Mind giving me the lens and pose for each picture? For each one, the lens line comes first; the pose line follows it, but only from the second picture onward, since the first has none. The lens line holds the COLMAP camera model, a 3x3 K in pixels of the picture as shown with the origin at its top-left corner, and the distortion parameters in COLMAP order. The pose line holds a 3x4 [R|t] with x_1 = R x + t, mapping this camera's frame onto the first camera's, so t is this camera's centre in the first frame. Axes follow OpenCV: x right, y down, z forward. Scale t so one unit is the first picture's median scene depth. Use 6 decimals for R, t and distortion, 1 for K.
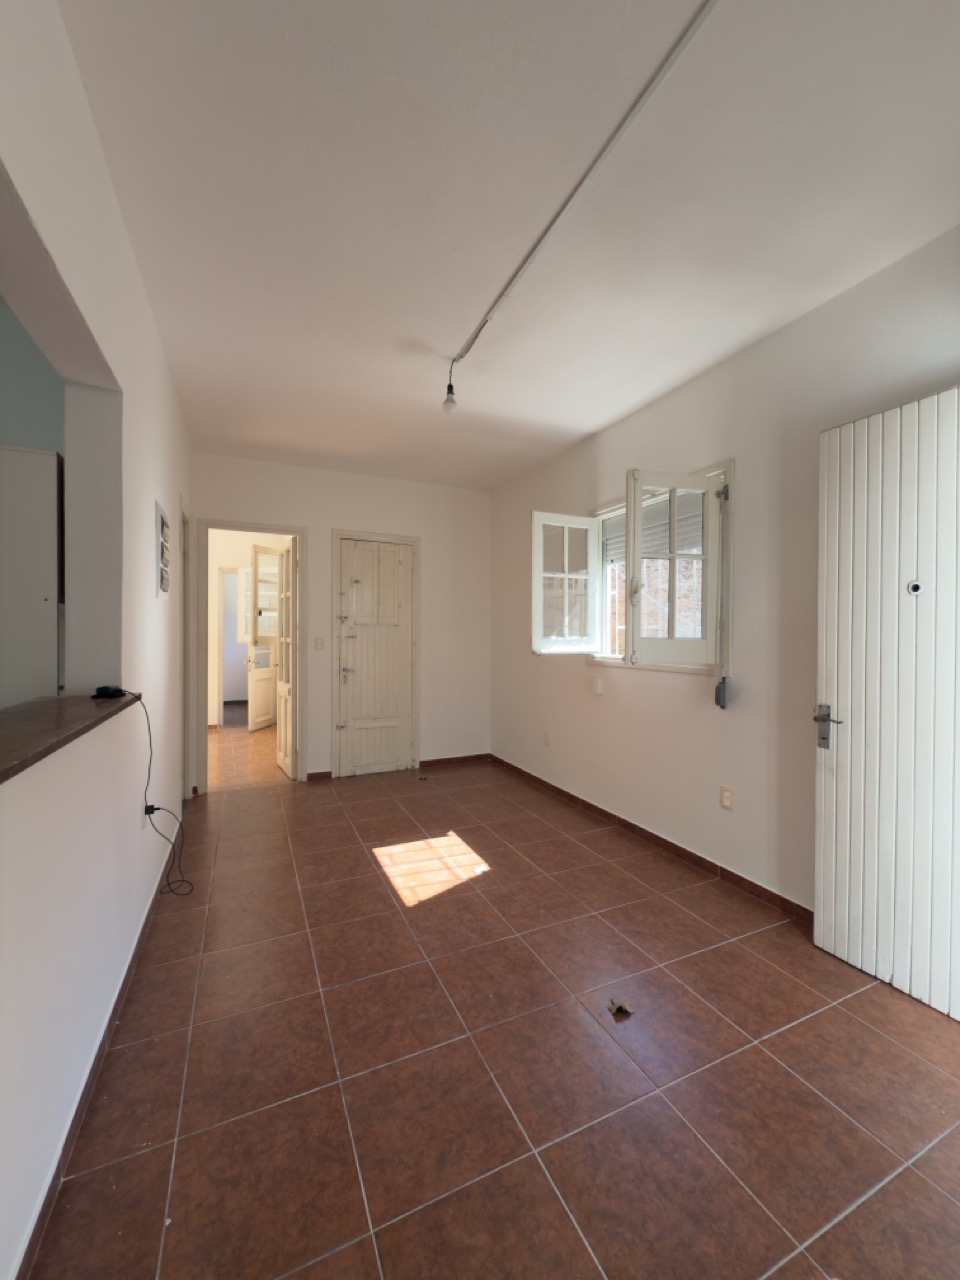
lens RADIAL K [[504.8, 0, 480.0], [0, 504.8, 640.0], [0, 0, 1]] dist [-0.001257, -0.000863]
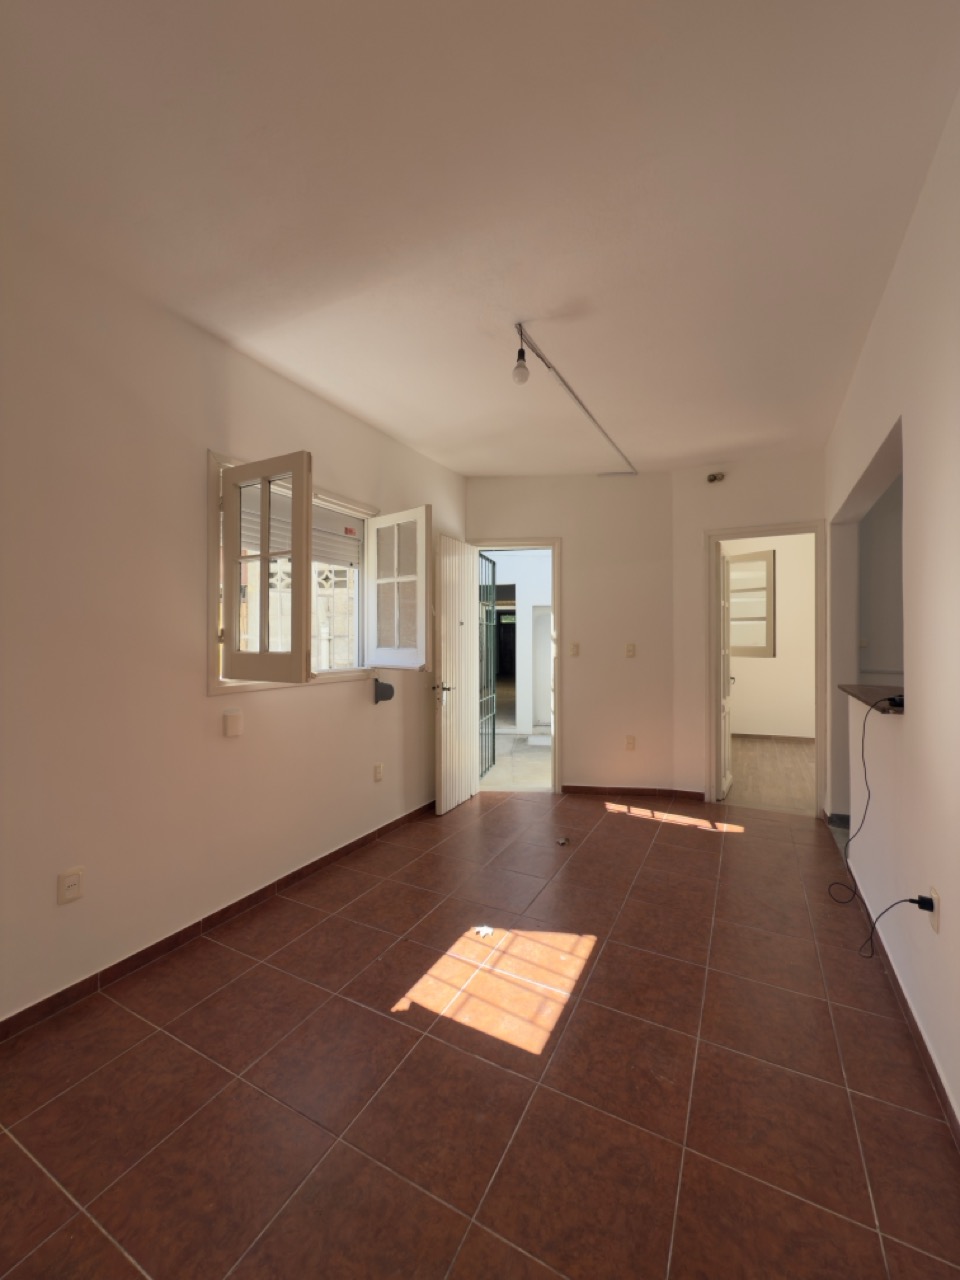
lens RADIAL K [[504.8, 0, 480.0], [0, 504.8, 640.0], [0, 0, 1]] dist [-0.001257, -0.000863]
pose [[-0.603914, -0.004195, 0.797038, -0.656952], [0.003420, 0.999963, 0.007855, -0.031933], [-0.797042, 0.007469, -0.603878, 1.500616]]
